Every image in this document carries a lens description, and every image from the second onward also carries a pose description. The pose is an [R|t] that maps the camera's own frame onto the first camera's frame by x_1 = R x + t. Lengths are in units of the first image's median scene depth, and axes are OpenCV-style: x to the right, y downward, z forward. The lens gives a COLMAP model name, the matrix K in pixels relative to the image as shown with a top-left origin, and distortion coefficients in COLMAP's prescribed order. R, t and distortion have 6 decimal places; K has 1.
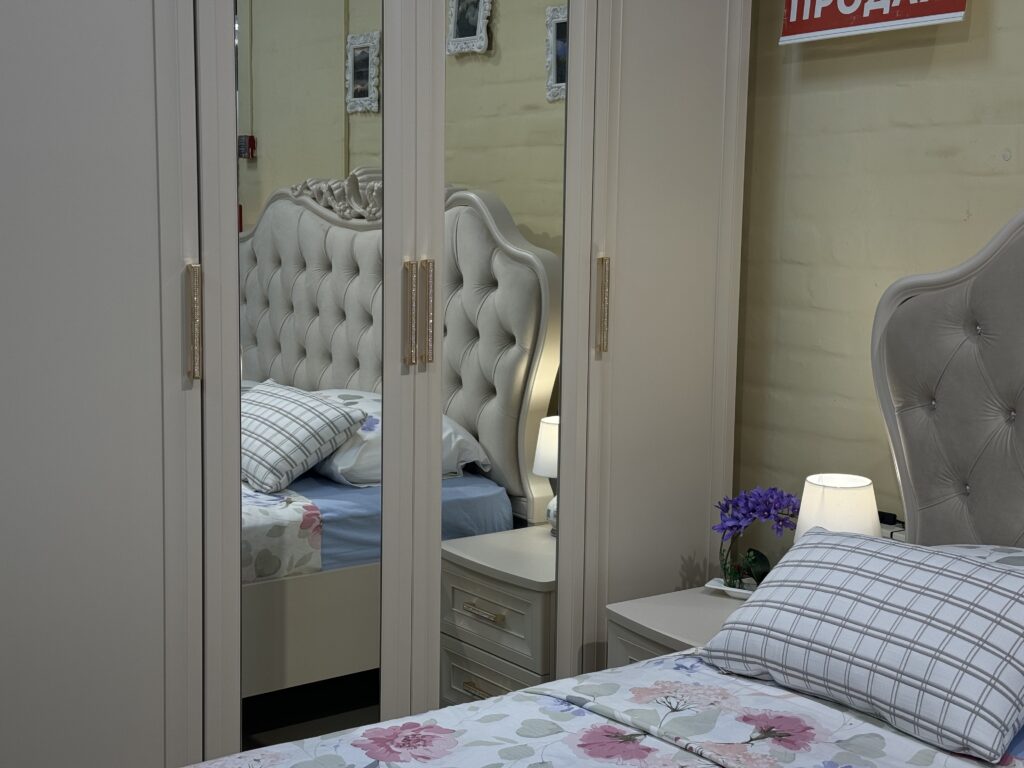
lens RADIAL K [[1424.6, 0, 519.5], [0, 1424.6, 389.3], [0, 0, 1]] dist [0.131593, 0.000000]
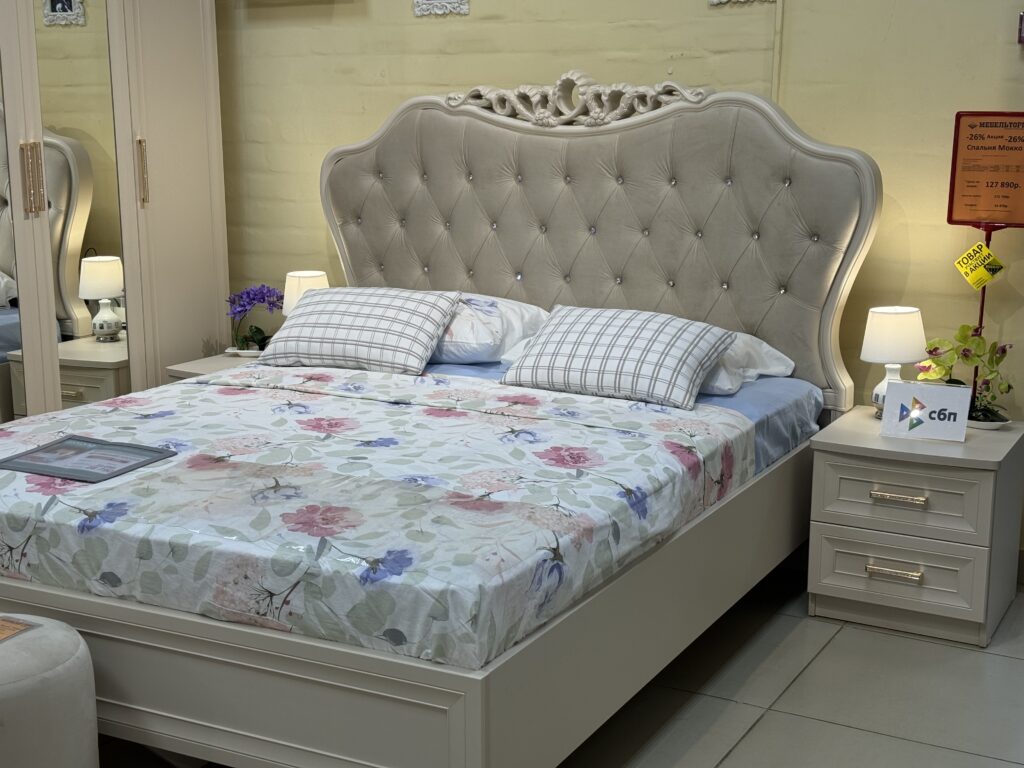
lens RADIAL K [[1424.6, 0, 502.6], [0, 1424.6, 386.2], [0, 0, 1]] dist [0.131593, 0.000000]
pose [[0.901276, -0.102498, 0.420947, -0.247887], [0.074454, 0.993800, 0.082573, 0.065065], [-0.426801, -0.043080, 0.903319, -0.521234]]
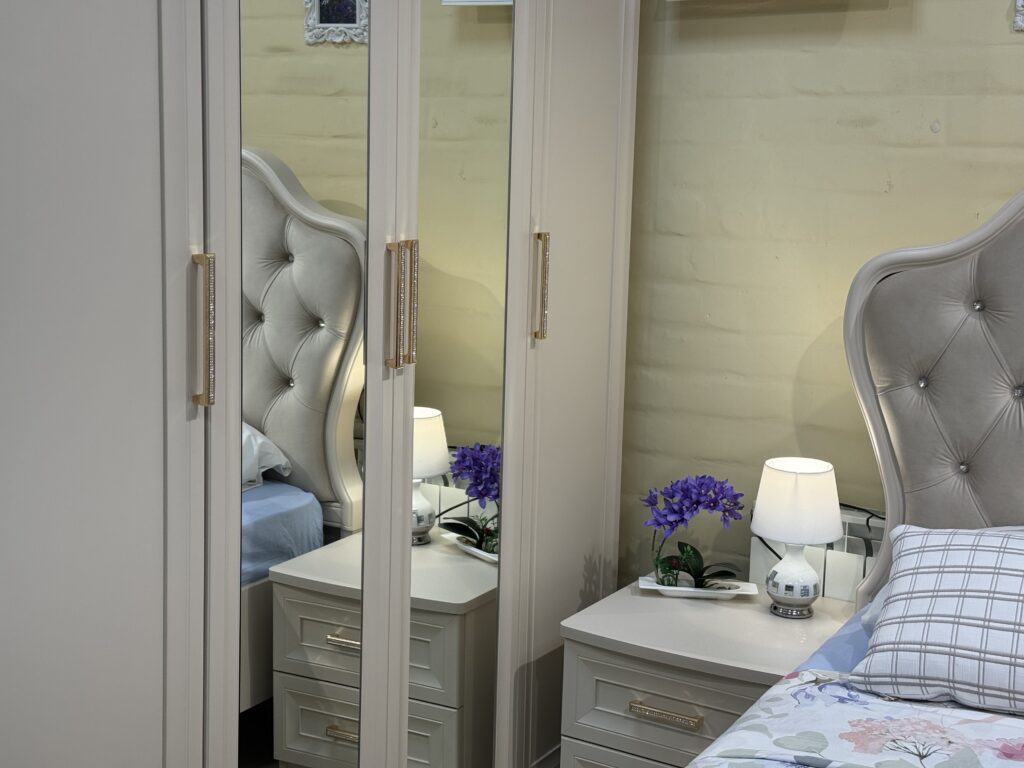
lens RADIAL K [[1424.6, 0, 532.9], [0, 1424.6, 381.6], [0, 0, 1]] dist [0.131593, 0.000000]
pose [[0.904865, -0.053506, 0.422322, -0.300039], [0.040428, 0.998387, 0.039870, -0.033081], [-0.423774, -0.019003, 0.905569, 0.188570]]
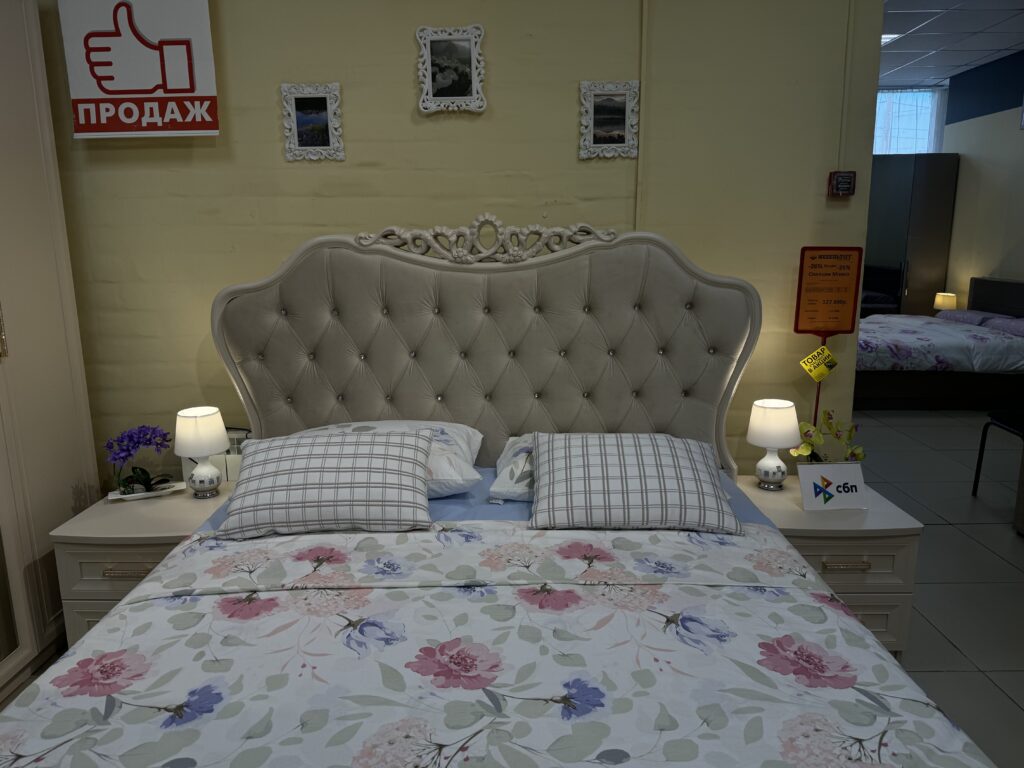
lens RADIAL K [[719.7, 0, 513.0], [0, 719.7, 381.8], [0, 0, 1]] dist [0.063661, -0.069393]
pose [[0.579625, -0.183936, 0.793853, -0.203277], [0.127000, 0.982679, 0.134959, -0.033551], [-0.804926, 0.022594, 0.592945, 0.183471]]
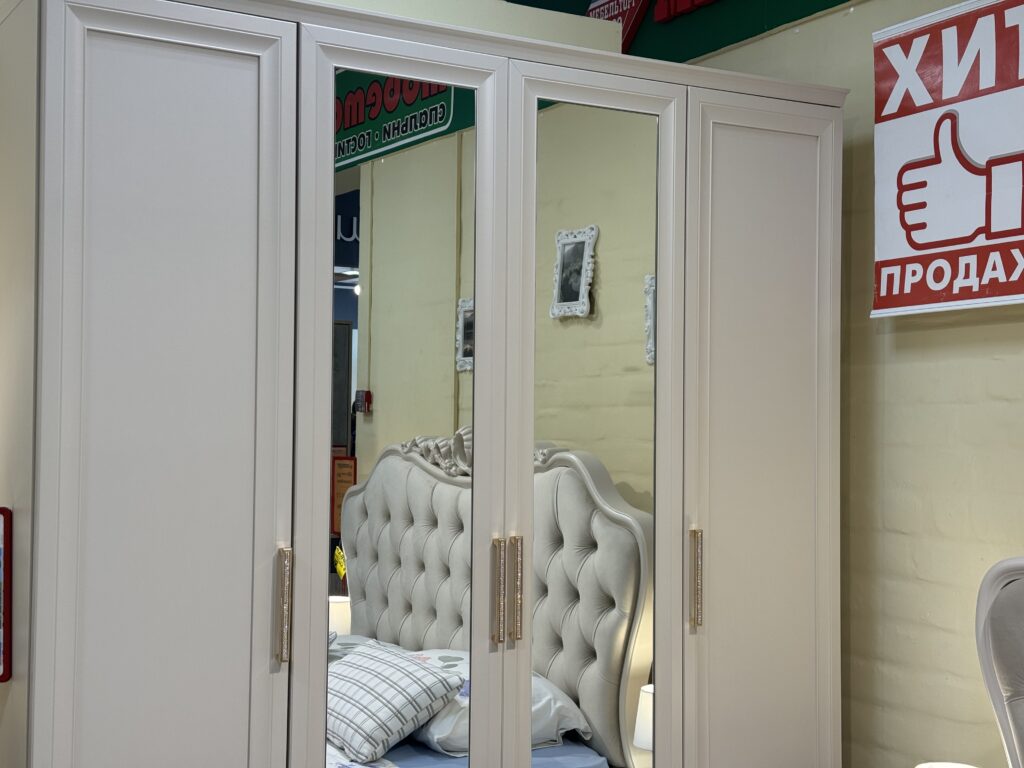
lens RADIAL K [[1424.6, 0, 513.4], [0, 1424.6, 398.2], [0, 0, 1]] dist [0.131593, 0.000000]
pose [[0.995629, -0.009058, -0.092951, 0.023888], [-0.004977, 0.988726, -0.149655, -0.031034], [0.093259, 0.149463, 0.984359, -0.005549]]
